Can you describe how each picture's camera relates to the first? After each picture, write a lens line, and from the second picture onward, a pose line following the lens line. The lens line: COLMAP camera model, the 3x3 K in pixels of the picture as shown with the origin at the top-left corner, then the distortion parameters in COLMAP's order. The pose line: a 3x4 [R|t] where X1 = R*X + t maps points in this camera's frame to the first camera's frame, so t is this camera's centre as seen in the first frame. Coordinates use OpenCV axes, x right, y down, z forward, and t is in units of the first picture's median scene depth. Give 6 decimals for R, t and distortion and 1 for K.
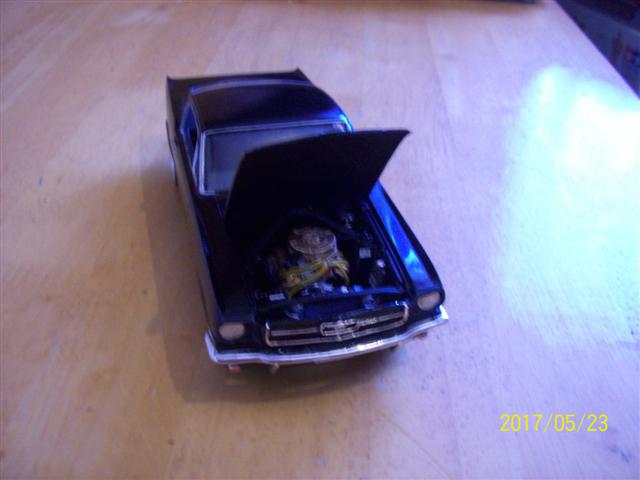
lens RADIAL K [[684.1, 0, 320.0], [0, 684.1, 240.0], [0, 0, 1]] dist [-0.191008, 0.160385]
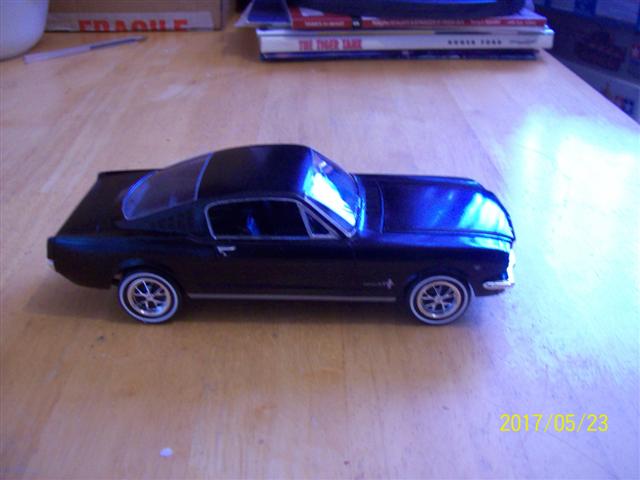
lens RADIAL K [[684.1, 0, 320.0], [0, 684.1, 240.0], [0, 0, 1]] dist [-0.191008, 0.160385]
pose [[0.997068, -0.065449, 0.039658, -0.175097], [0.069136, 0.992572, -0.100104, 0.031853], [-0.032811, 0.102552, 0.994186, -0.067468]]
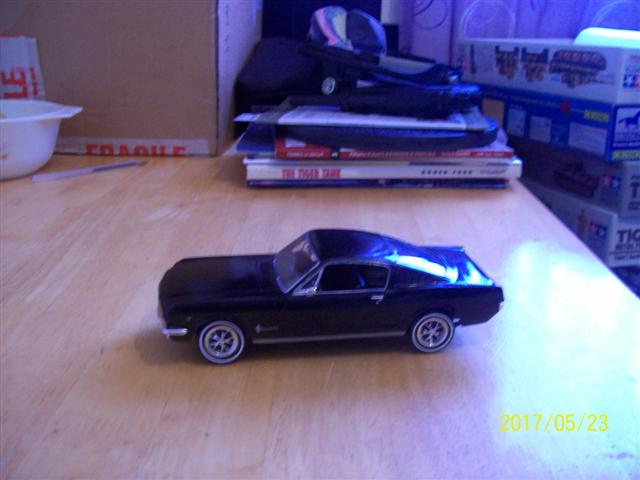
lens RADIAL K [[684.1, 0, 320.0], [0, 684.1, 240.0], [0, 0, 1]] dist [-0.191008, 0.160385]
pose [[0.998919, -0.037729, 0.027169, -0.062453], [0.043702, 0.961389, -0.271700, 0.060618], [-0.015869, 0.272594, 0.961998, -0.192228]]
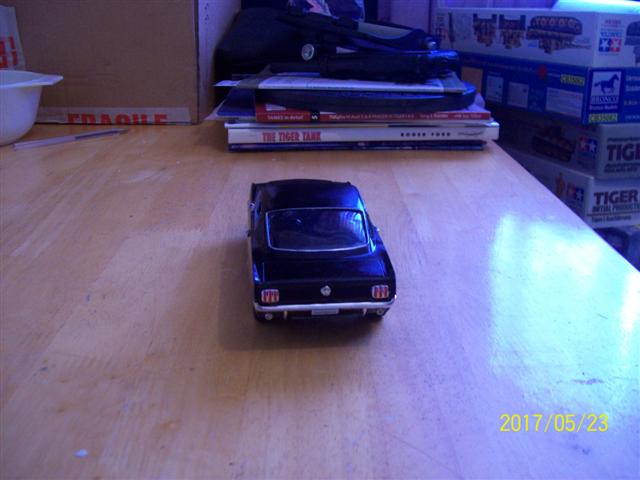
lens RADIAL K [[684.1, 0, 320.0], [0, 684.1, 240.0], [0, 0, 1]] dist [-0.191008, 0.160385]
pose [[0.997345, -0.052900, 0.050038, -0.059469], [0.063511, 0.968089, -0.242425, 0.128574], [-0.035617, 0.244960, 0.968879, -0.207603]]
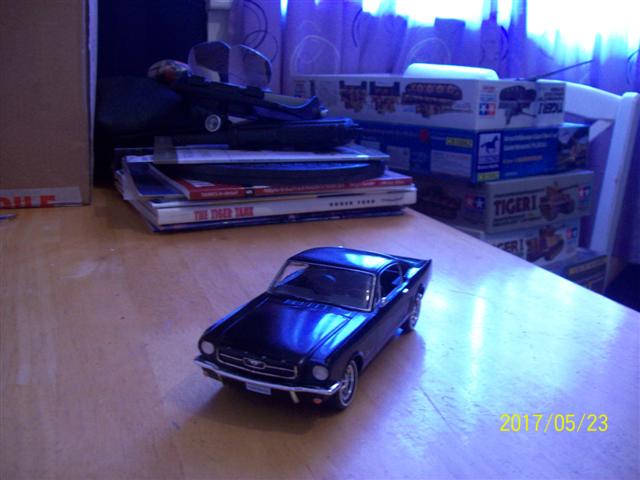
lens RADIAL K [[684.1, 0, 320.0], [0, 684.1, 240.0], [0, 0, 1]] dist [-0.191008, 0.160385]
pose [[0.919339, -0.117275, 0.375583, -0.561348], [0.233332, 0.931088, -0.280413, -0.017444], [-0.316815, 0.345430, 0.883350, -0.037982]]
